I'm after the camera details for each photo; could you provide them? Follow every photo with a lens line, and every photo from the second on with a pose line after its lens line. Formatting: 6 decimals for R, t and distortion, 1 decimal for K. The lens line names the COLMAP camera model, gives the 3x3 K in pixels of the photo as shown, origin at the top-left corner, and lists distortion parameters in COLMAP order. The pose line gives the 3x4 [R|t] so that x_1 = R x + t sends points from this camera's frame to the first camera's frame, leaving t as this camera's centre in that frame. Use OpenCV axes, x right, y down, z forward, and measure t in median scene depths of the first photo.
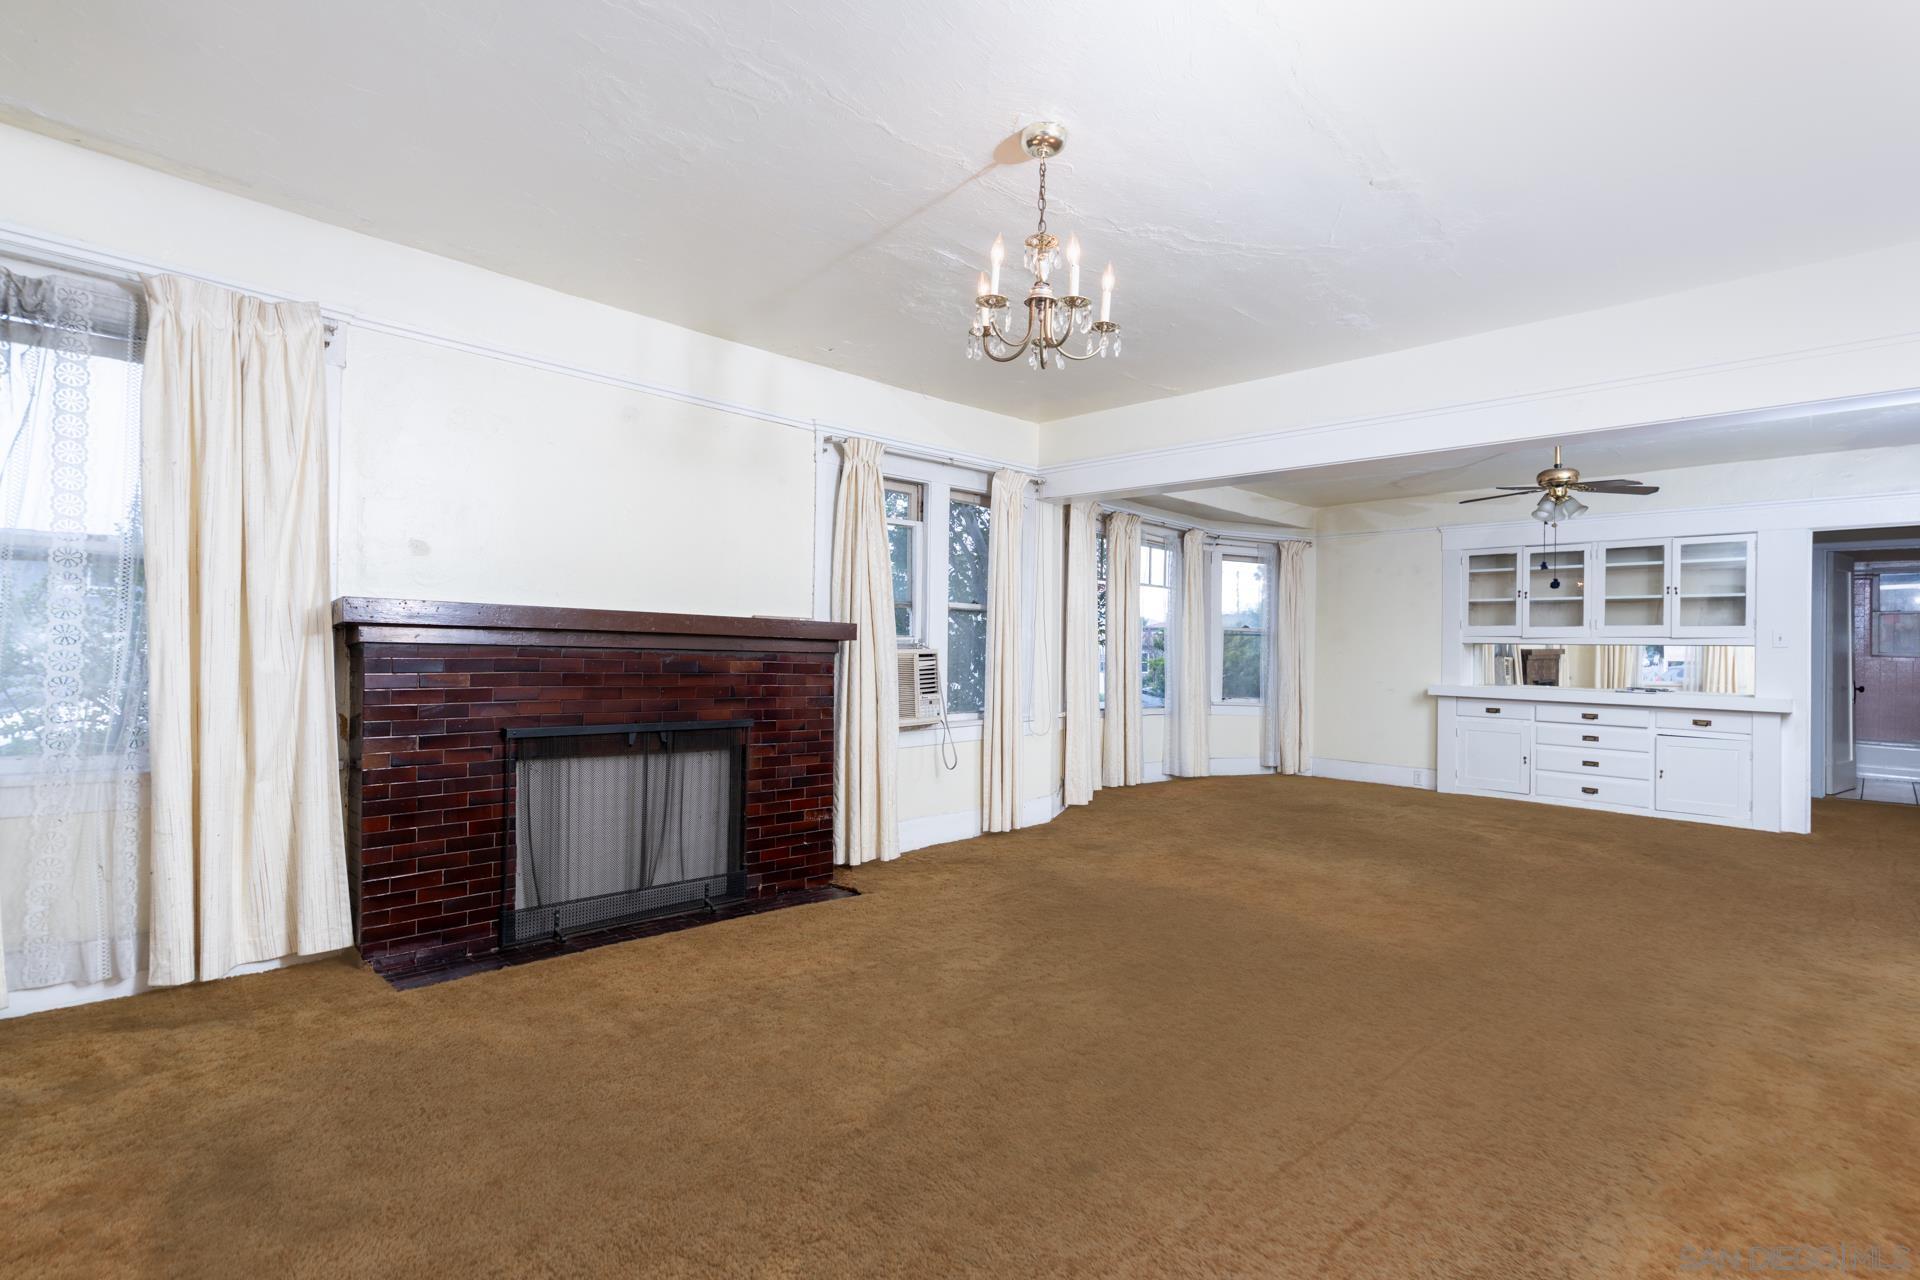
lens RADIAL K [[893.2, 0, 971.7], [0, 893.2, 664.5], [0, 0, 1]] dist [-0.002592, 0.000122]
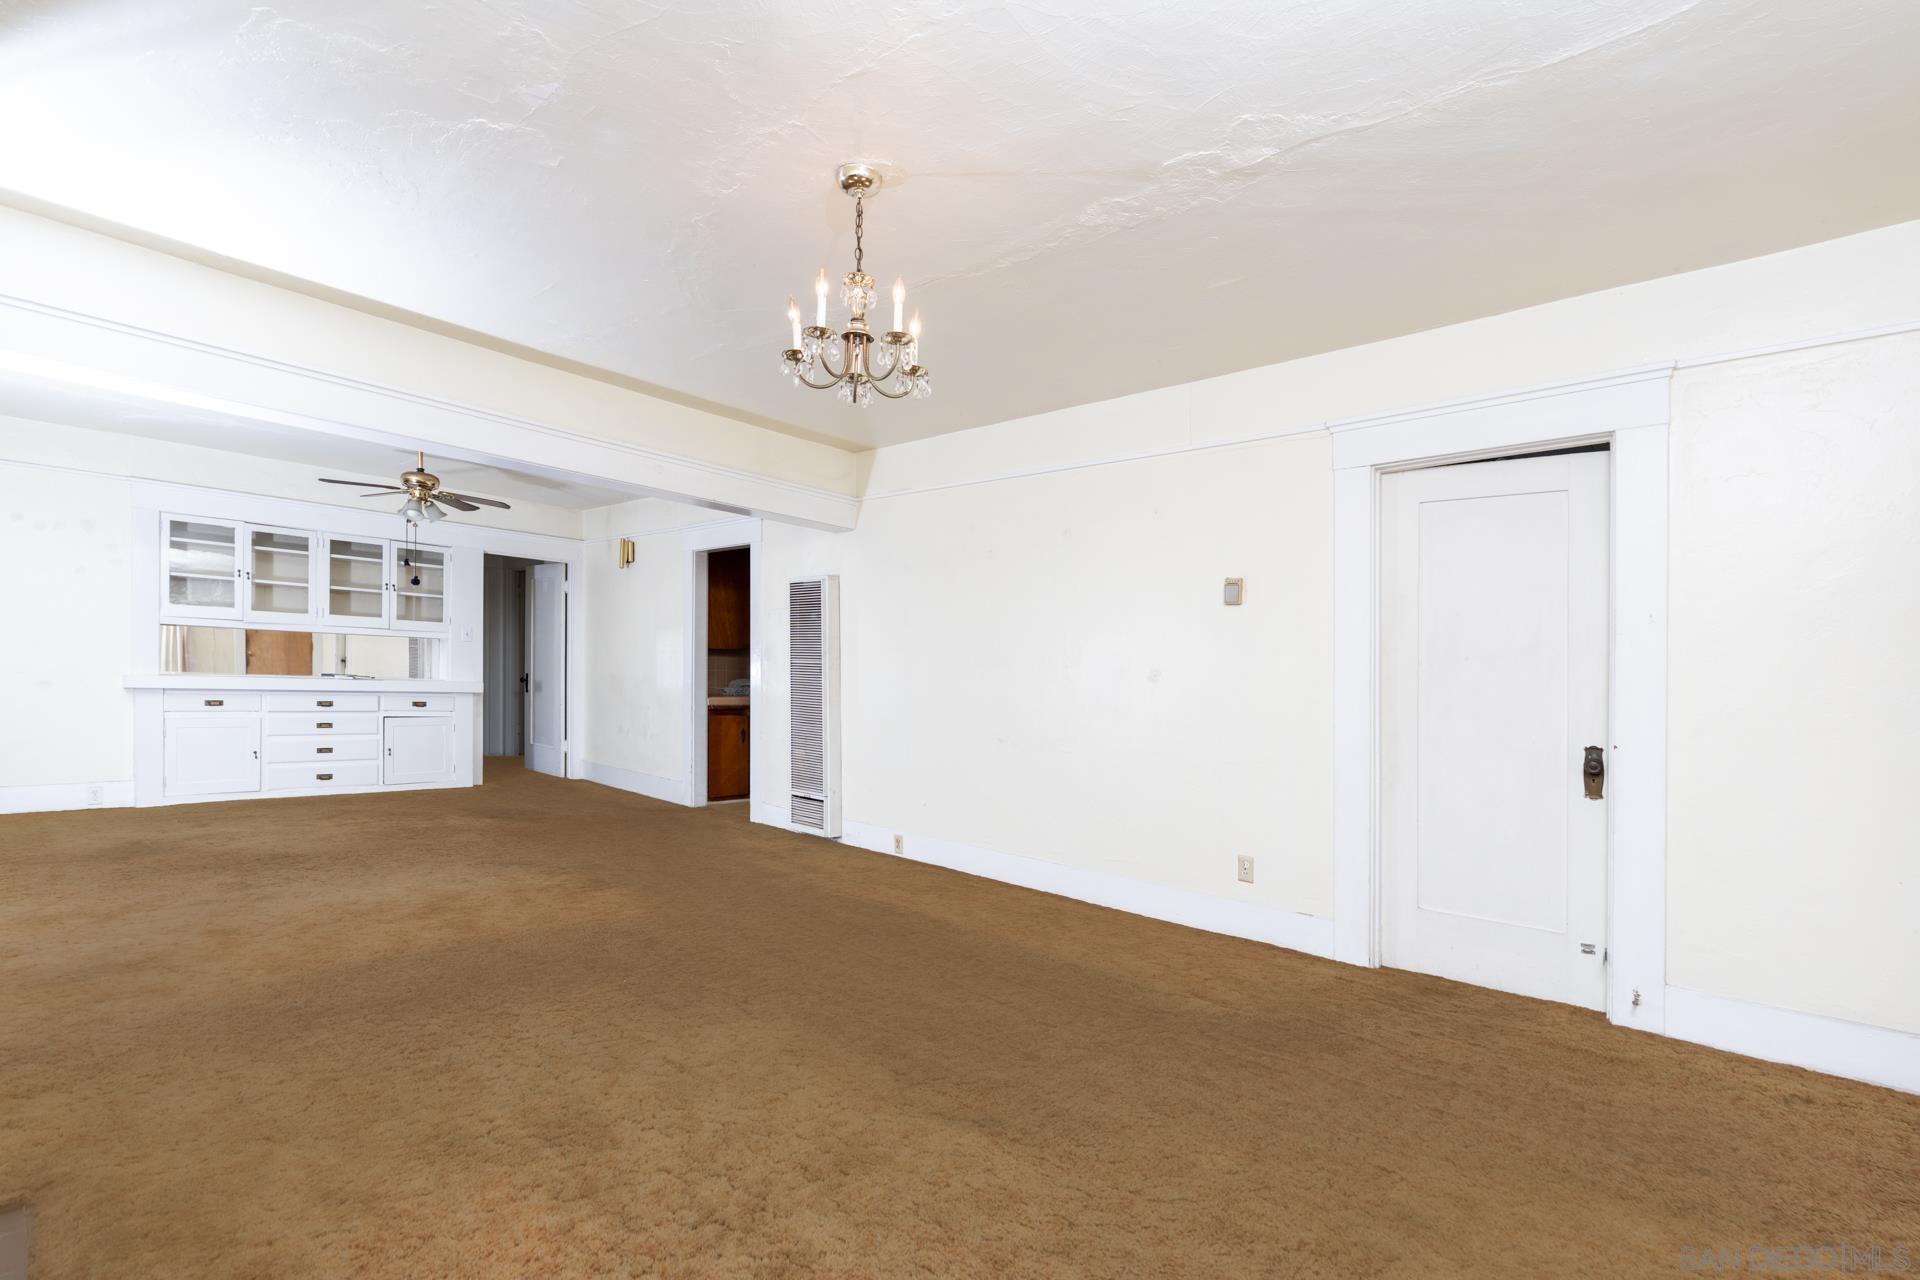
lens RADIAL K [[872.5, 0, 960.0], [0, 872.5, 640.0], [0, 0, 1]] dist [-0.001963, 0.000178]
pose [[-0.040423, 0.016457, 0.999047, -0.395995], [-0.022033, 0.999607, -0.017358, -0.015788], [-0.998940, -0.022713, -0.040044, 0.383758]]
